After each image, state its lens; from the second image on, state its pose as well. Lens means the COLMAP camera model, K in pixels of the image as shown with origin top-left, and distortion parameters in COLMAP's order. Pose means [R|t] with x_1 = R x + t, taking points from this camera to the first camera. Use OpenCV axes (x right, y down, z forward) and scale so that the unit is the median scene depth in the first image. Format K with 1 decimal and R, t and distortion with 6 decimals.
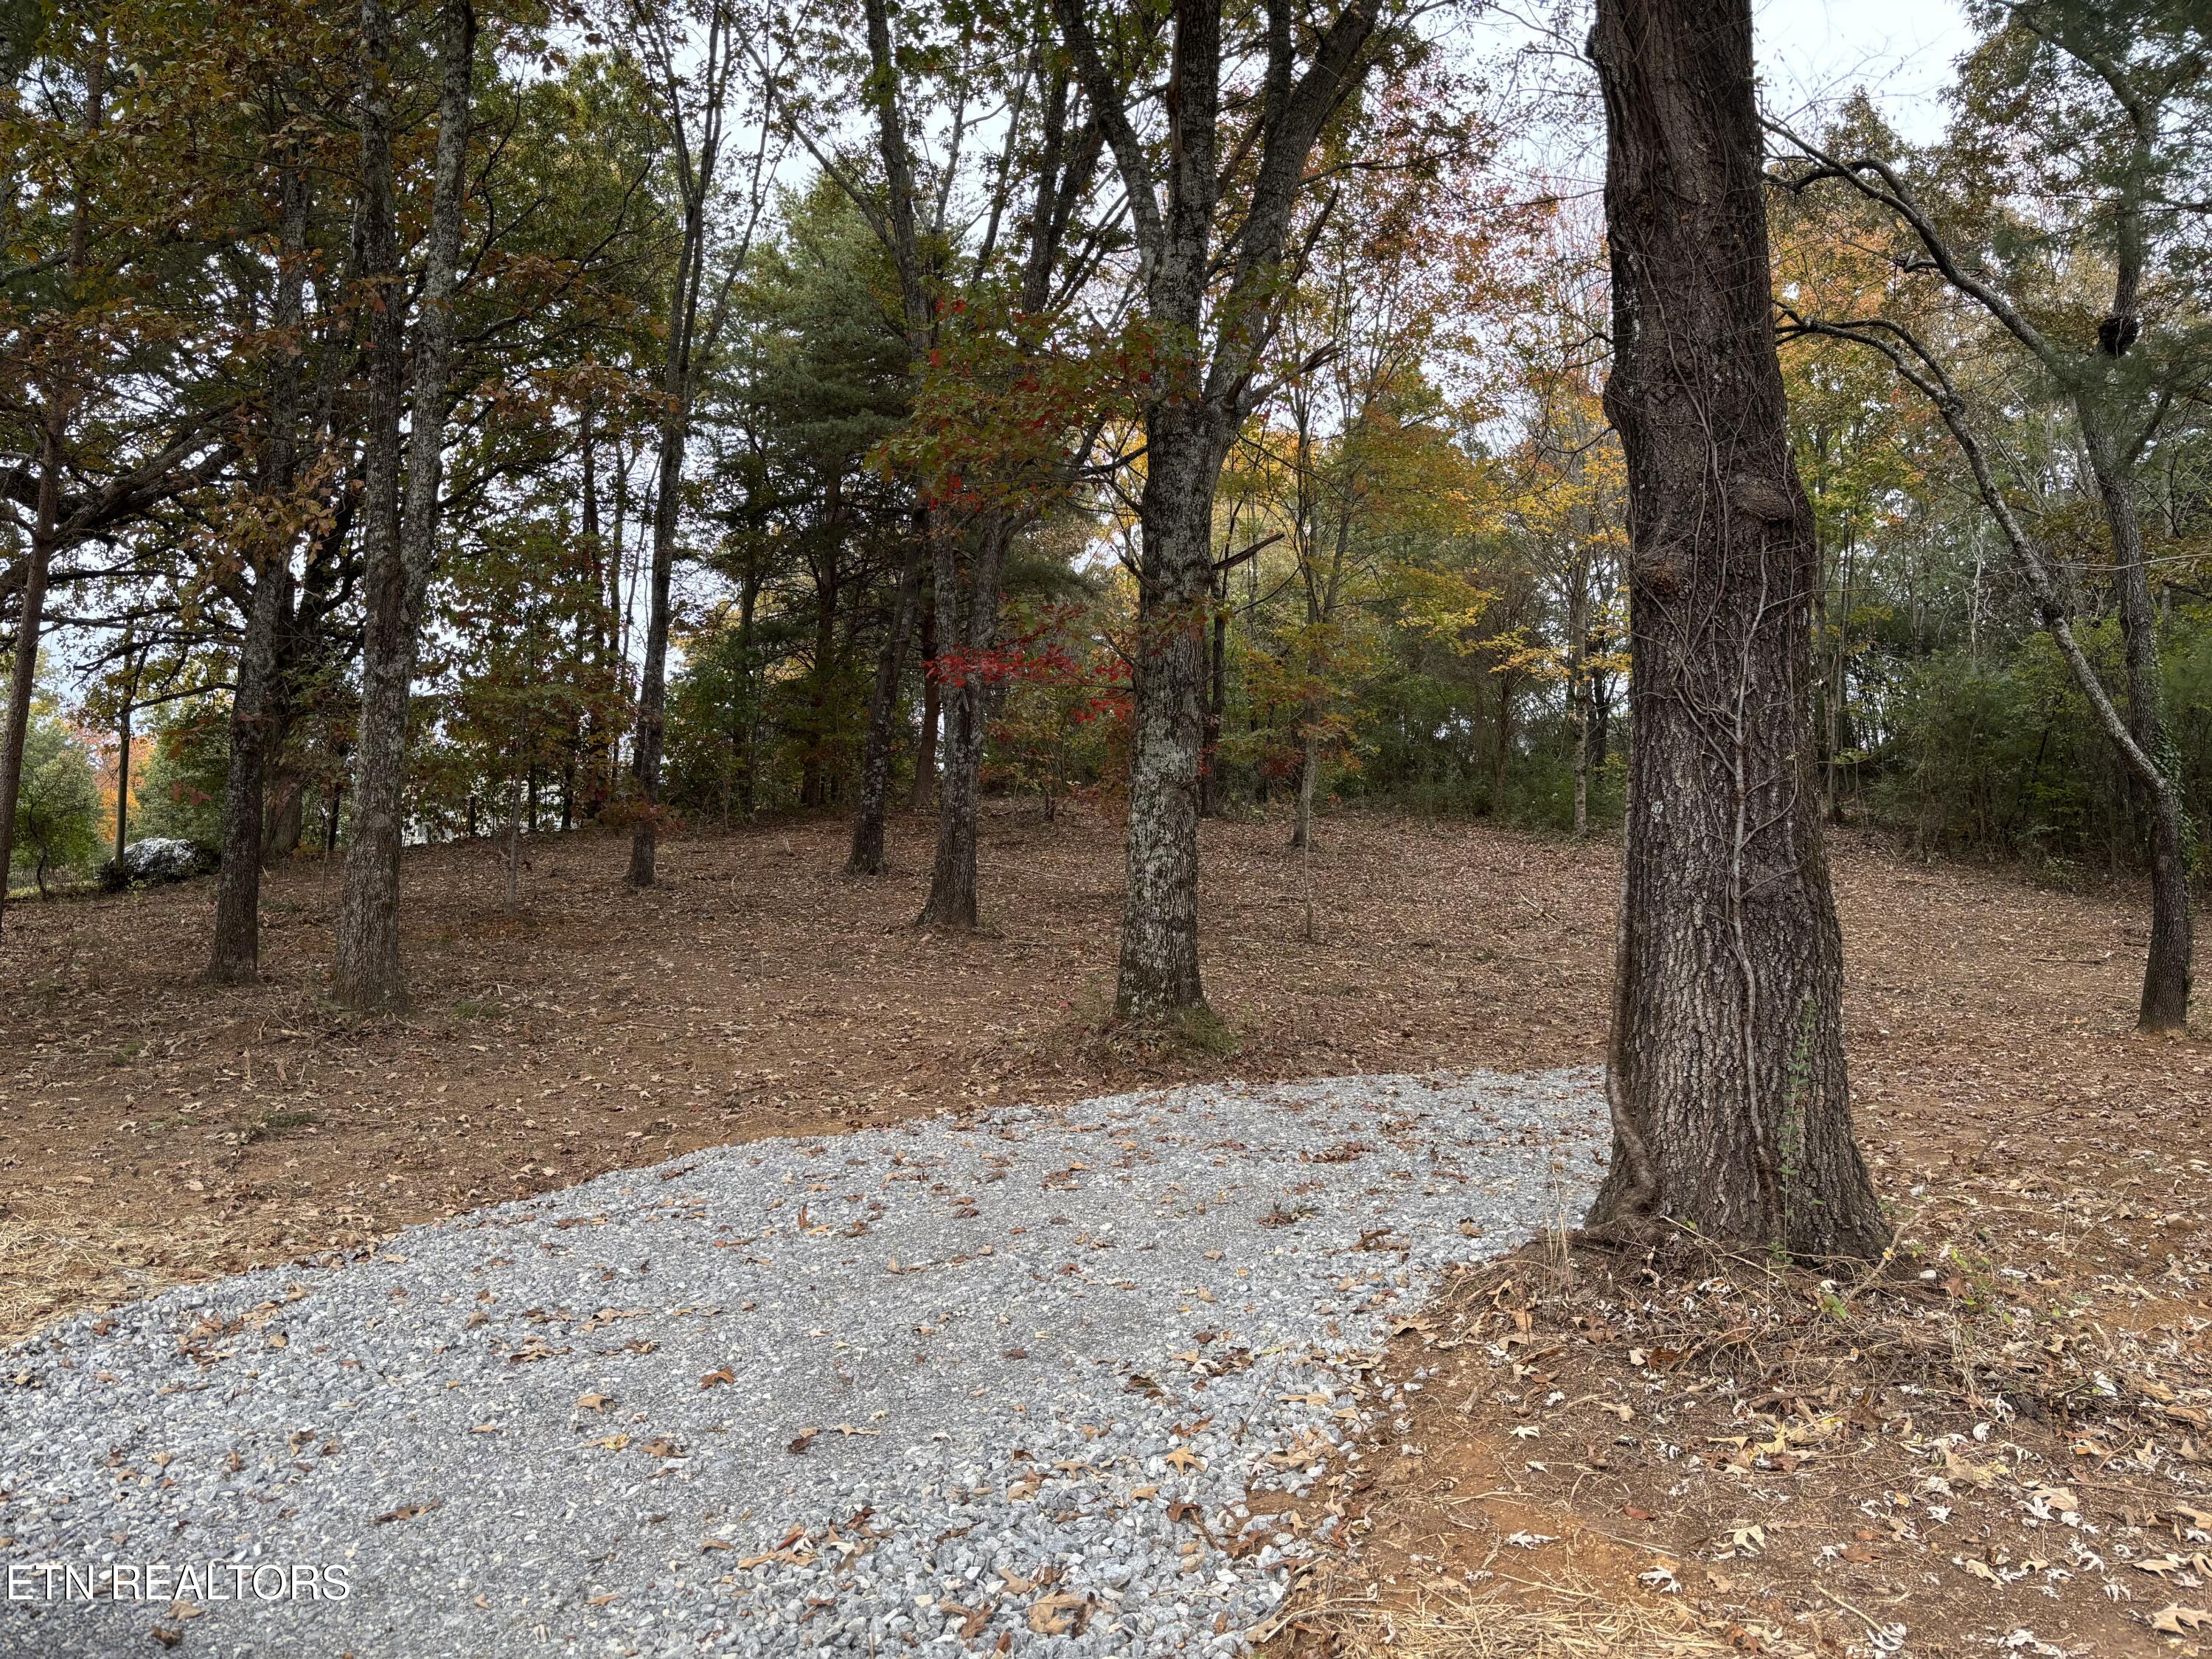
lens RADIAL K [[1674.7, 0, 1085.8], [0, 1674.7, 812.6], [0, 0, 1]] dist [0.053151, -0.058179]
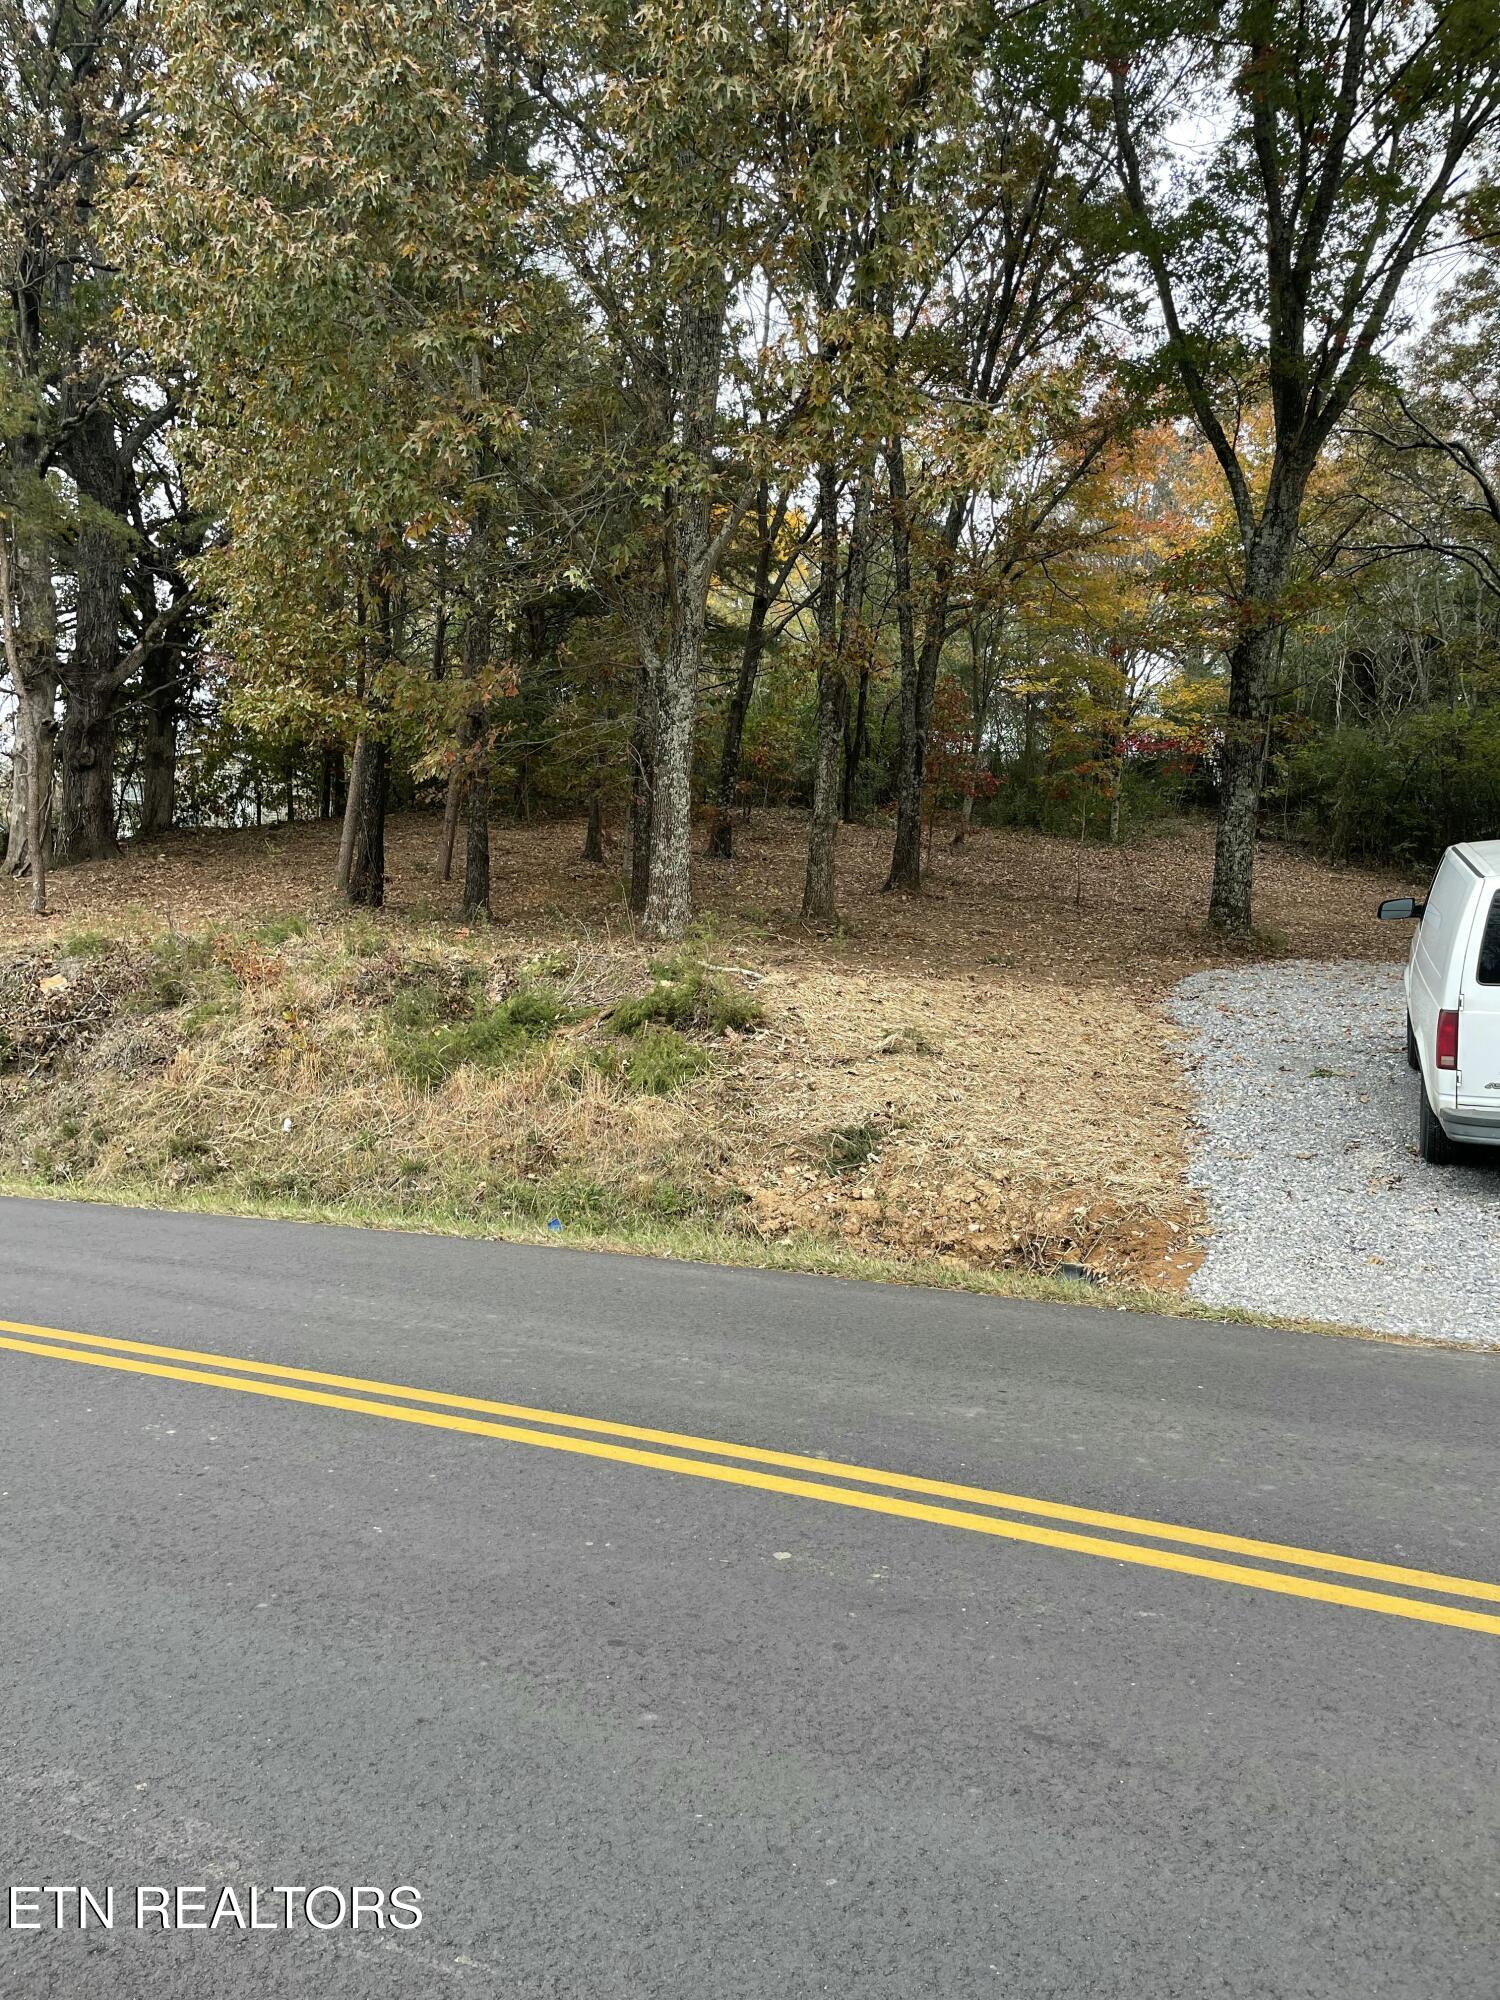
lens RADIAL K [[1508.6, 0, 726.0], [0, 1508.6, 979.3], [0, 0, 1]] dist [0.096136, -0.127539]
pose [[0.976394, 0.007296, 0.215874, -1.398558], [-0.030827, 0.993905, 0.105841, 0.012022], [-0.213786, -0.109997, 0.970668, -0.931013]]
